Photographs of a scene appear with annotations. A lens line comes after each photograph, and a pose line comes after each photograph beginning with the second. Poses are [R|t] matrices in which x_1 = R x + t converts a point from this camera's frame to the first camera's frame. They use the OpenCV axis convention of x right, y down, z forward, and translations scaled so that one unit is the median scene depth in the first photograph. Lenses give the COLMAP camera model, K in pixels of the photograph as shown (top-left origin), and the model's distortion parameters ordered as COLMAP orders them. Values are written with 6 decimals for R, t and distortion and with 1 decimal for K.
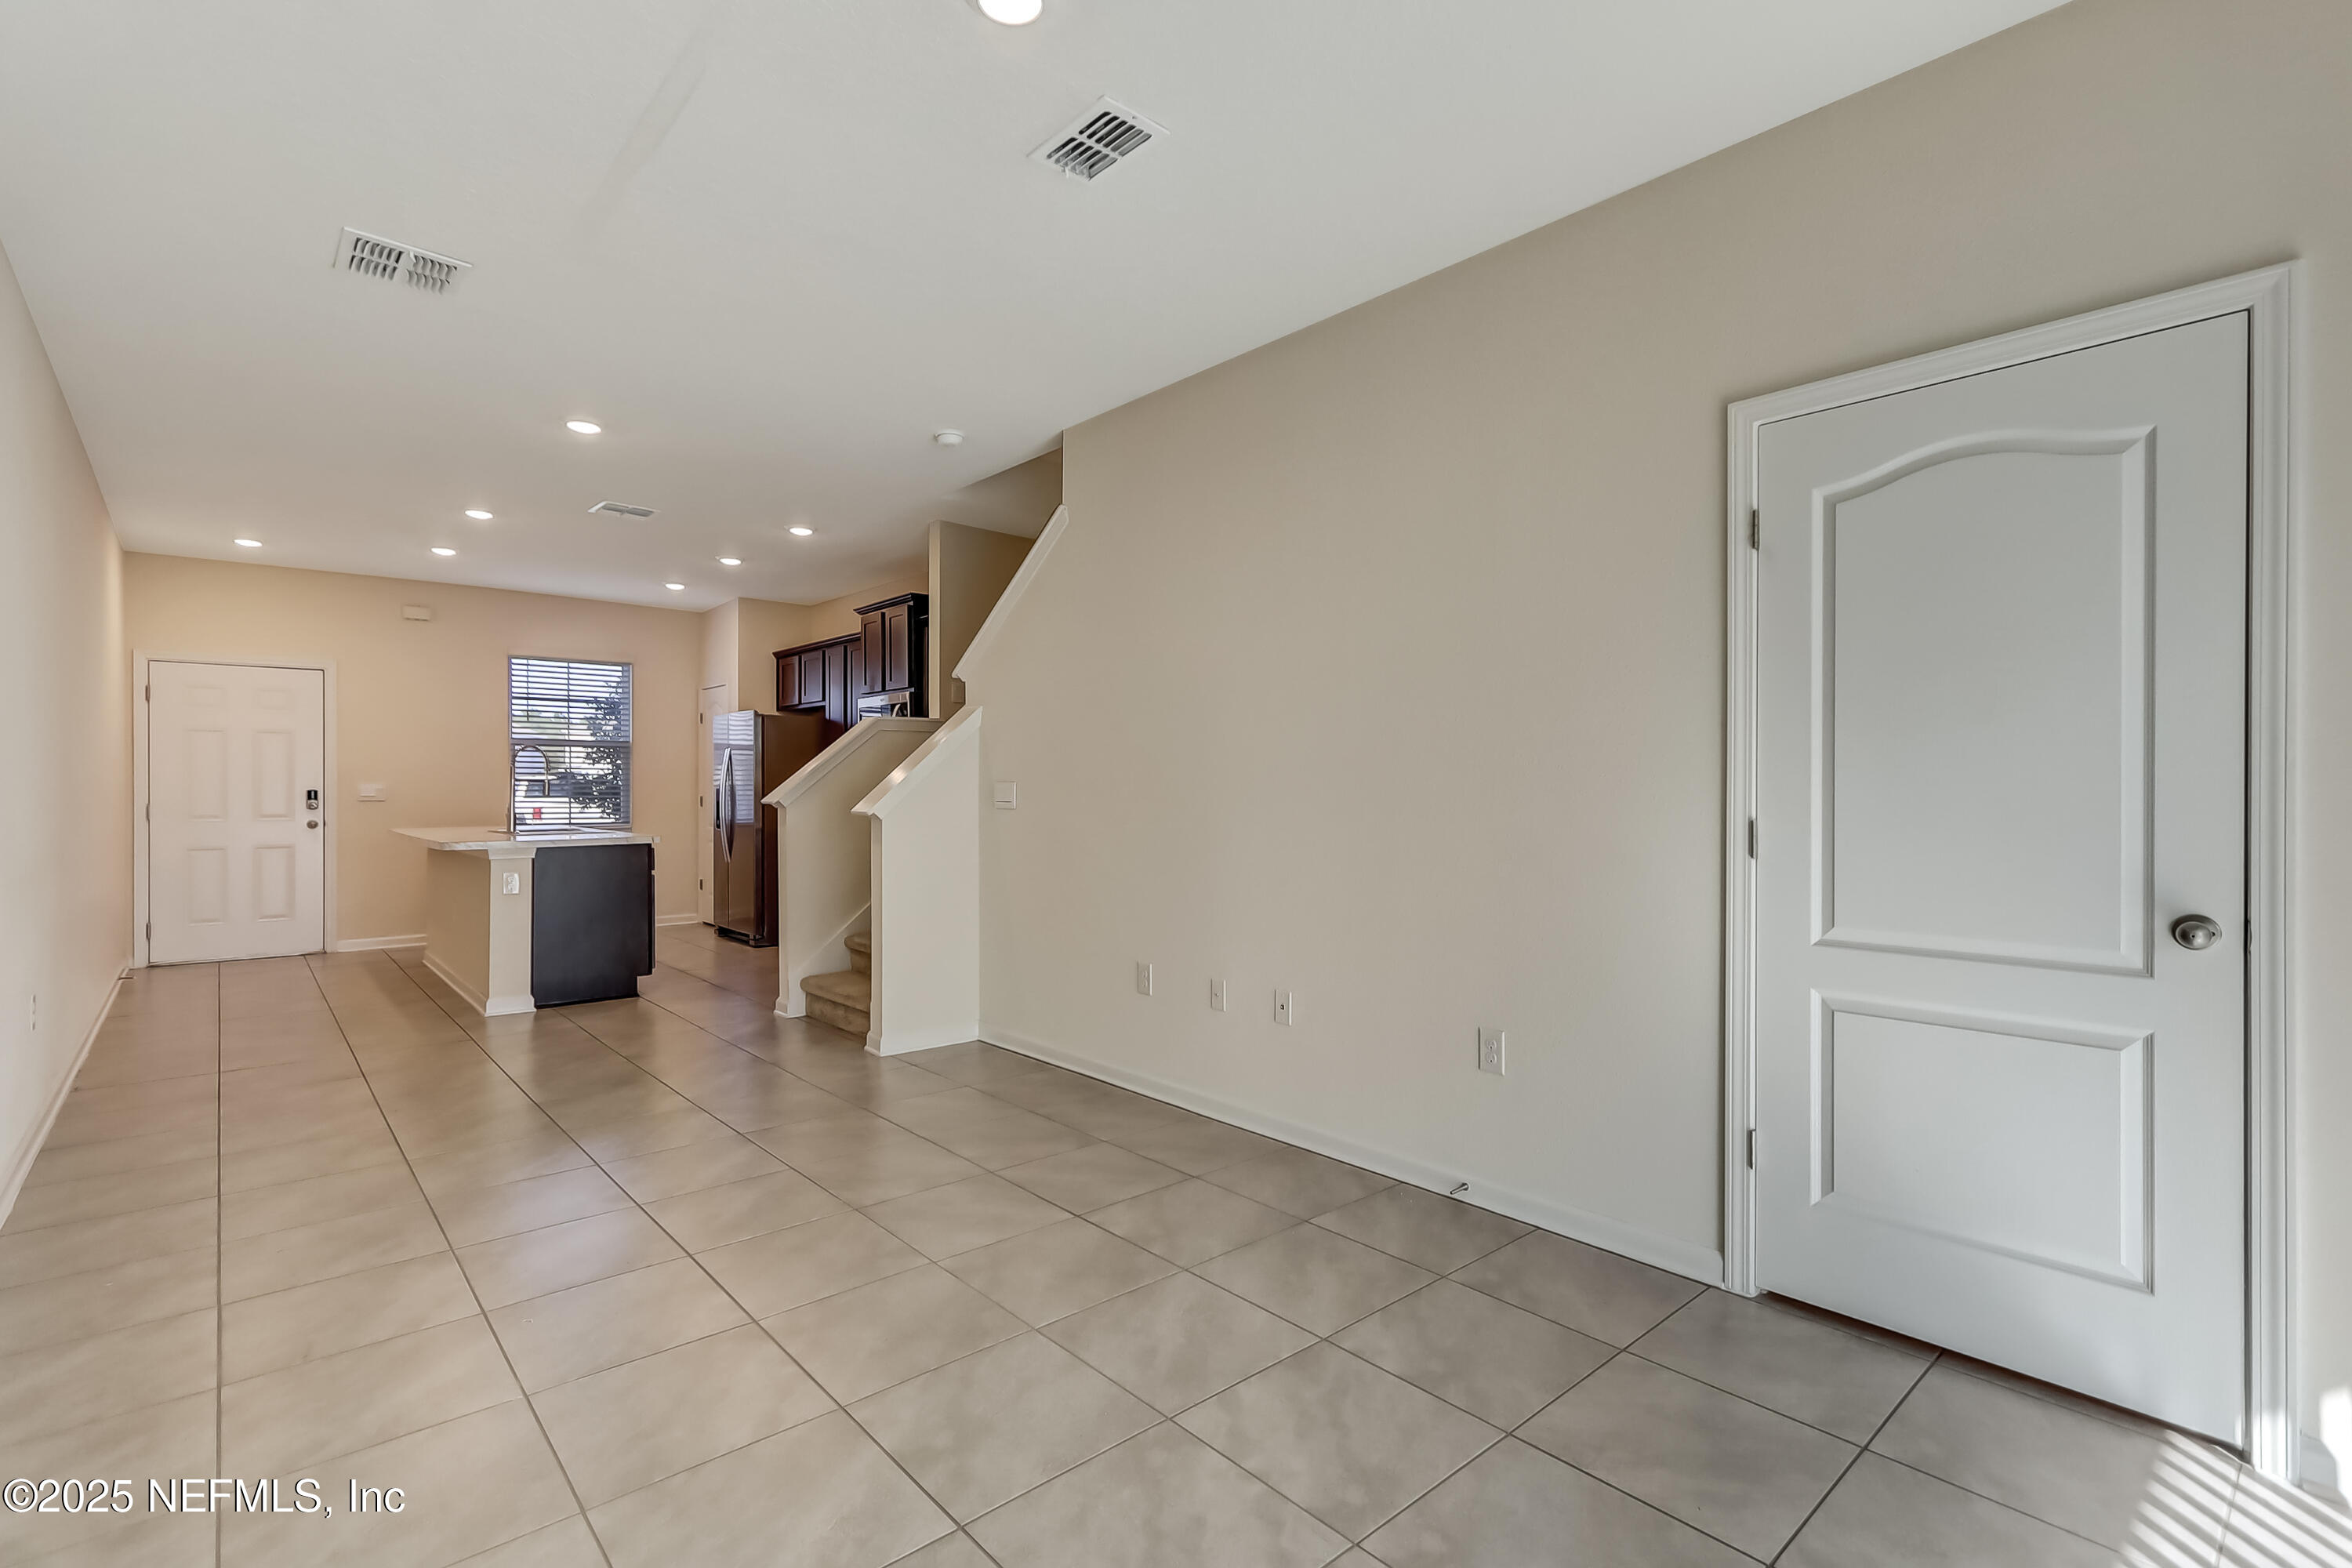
lens RADIAL K [[1071.9, 0, 1176.0], [0, 1071.9, 784.0], [0, 0, 1]] dist [0.001463, -0.000096]
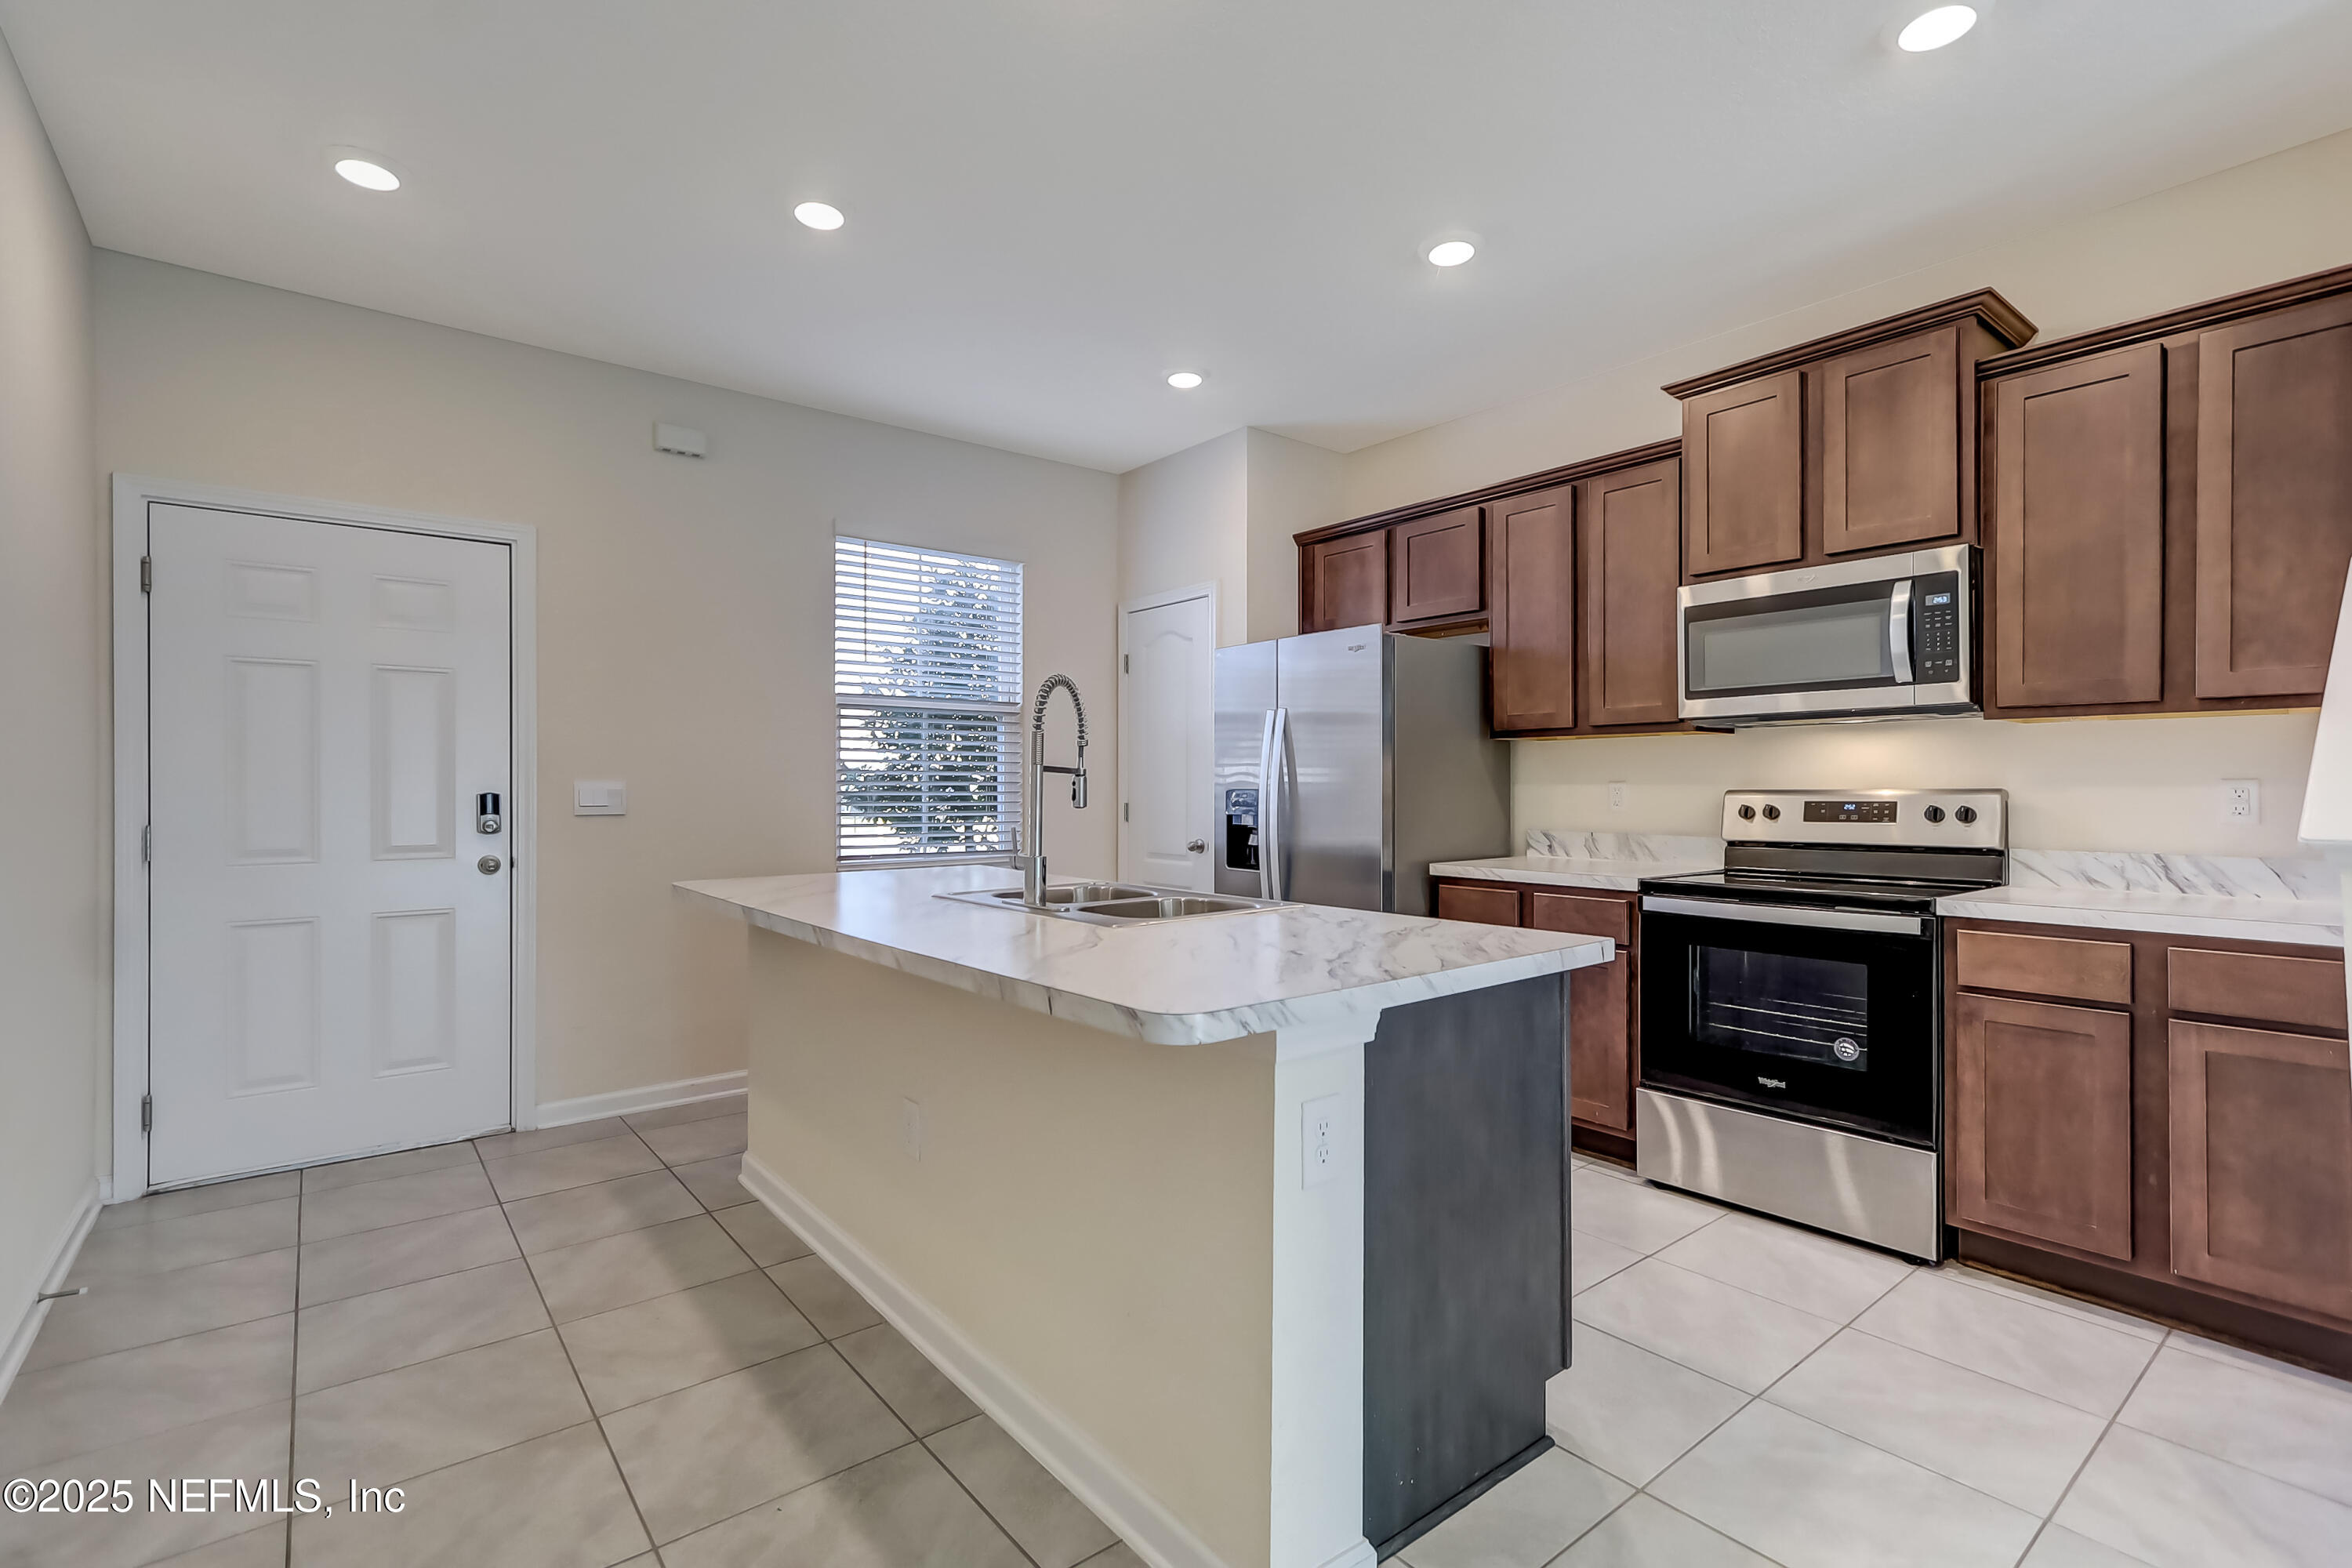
lens RADIAL K [[1084.0, 0, 1176.0], [0, 1084.0, 784.0], [0, 0, 1]] dist [0.003020, 0.000436]
pose [[0.999065, -0.000817, -0.043215, -0.480858], [0.000791, 0.999999, -0.000628, 0.002055], [0.043216, 0.000593, 0.999066, 0.533192]]
